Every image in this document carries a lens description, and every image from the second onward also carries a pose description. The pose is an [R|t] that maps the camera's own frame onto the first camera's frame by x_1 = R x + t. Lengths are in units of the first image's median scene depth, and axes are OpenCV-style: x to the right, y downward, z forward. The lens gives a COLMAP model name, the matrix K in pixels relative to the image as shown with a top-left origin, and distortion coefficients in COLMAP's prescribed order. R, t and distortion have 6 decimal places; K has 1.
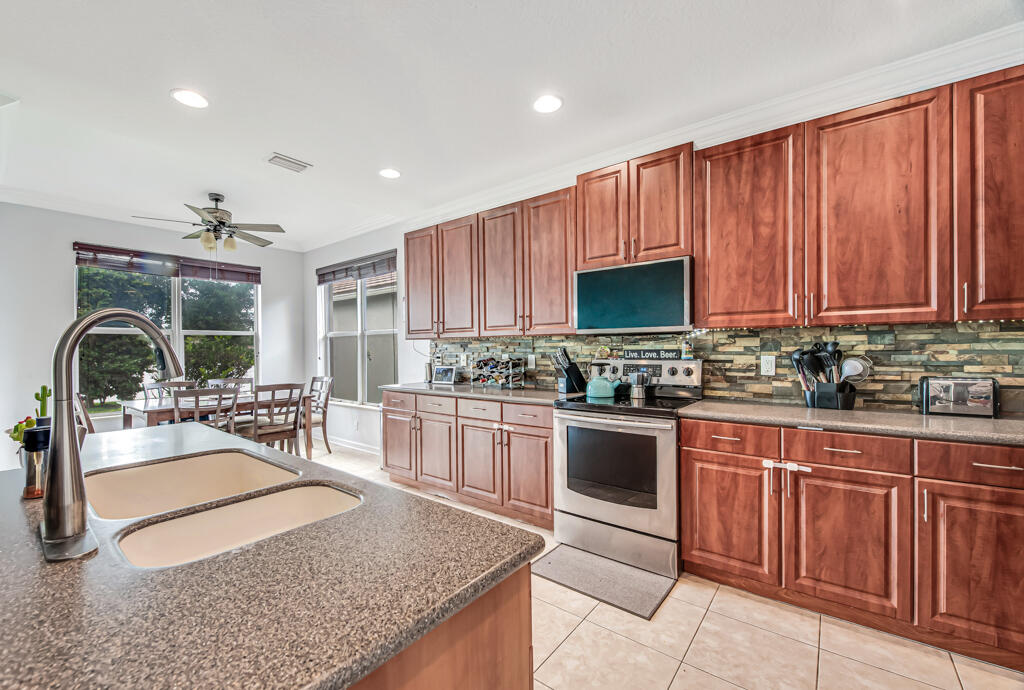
lens RADIAL K [[414.7, 0, 491.7], [0, 414.7, 346.6], [0, 0, 1]] dist [0.011852, 0.000166]
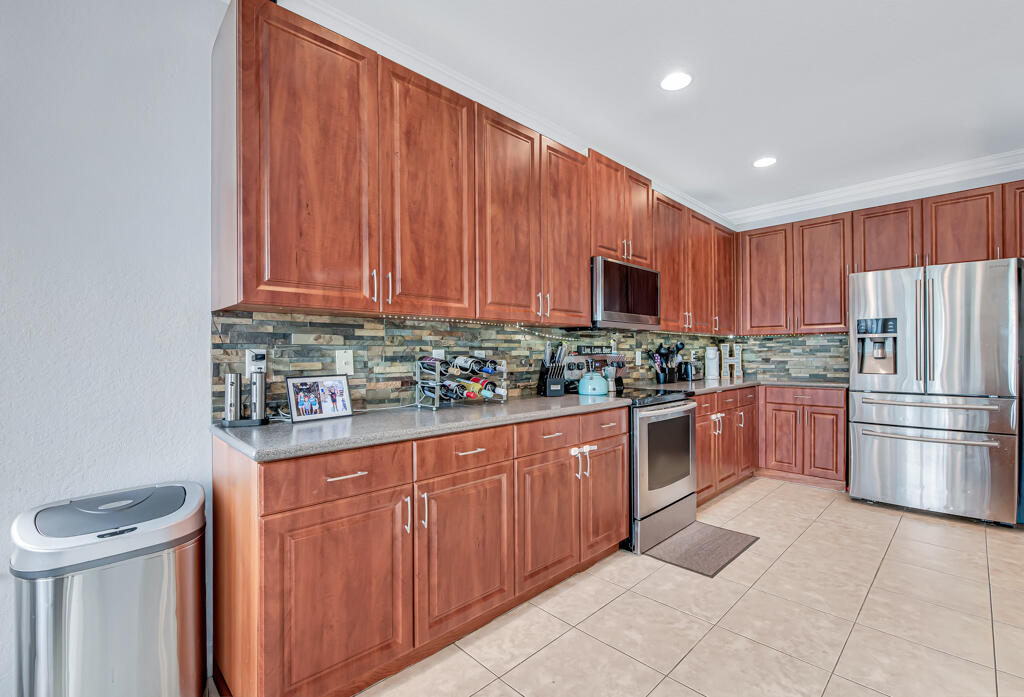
lens RADIAL K [[452.2, 0, 518.2], [0, 452.2, 354.6], [0, 0, 1]] dist [-0.007801, -0.002109]
pose [[0.108516, 0.008254, 0.994060, -0.860828], [-0.002467, 0.999965, -0.008034, 0.043247], [-0.994092, -0.001581, 0.108533, 1.173712]]
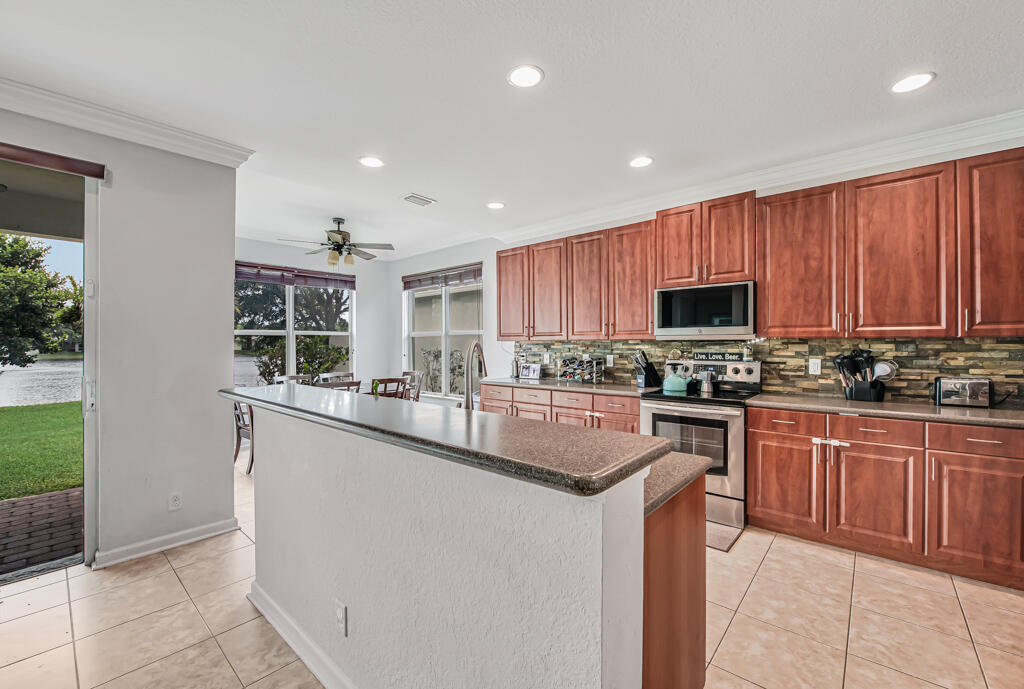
lens RADIAL K [[414.7, 0, 509.0], [0, 414.7, 341.0], [0, 0, 1]] dist [0.011852, 0.000166]
pose [[0.999439, 0.006852, -0.032772, -0.213675], [-0.006947, 0.999972, -0.002769, -0.021653], [0.032752, 0.002995, 0.999459, -0.282410]]
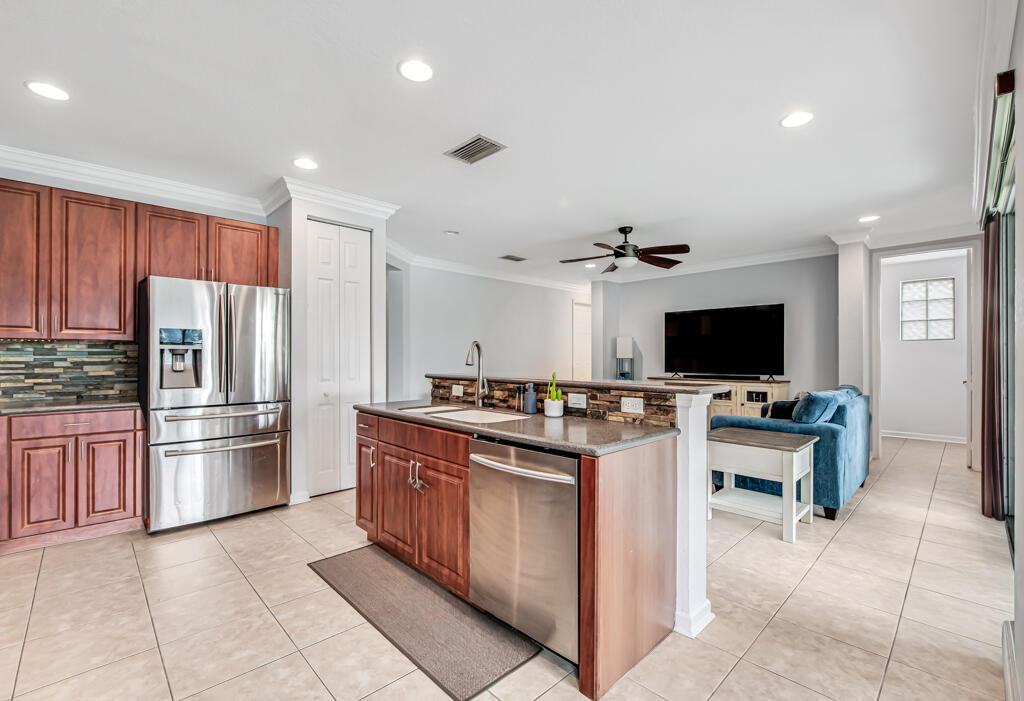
lens RADIAL K [[452.2, 0, 504.1], [0, 452.2, 353.4], [0, 0, 1]] dist [-0.007801, -0.002109]
pose [[-0.992875, 0.011079, 0.118640, -0.477564], [0.009296, 0.999835, -0.015575, 0.019681], [-0.118793, -0.014361, -0.992815, 1.378669]]
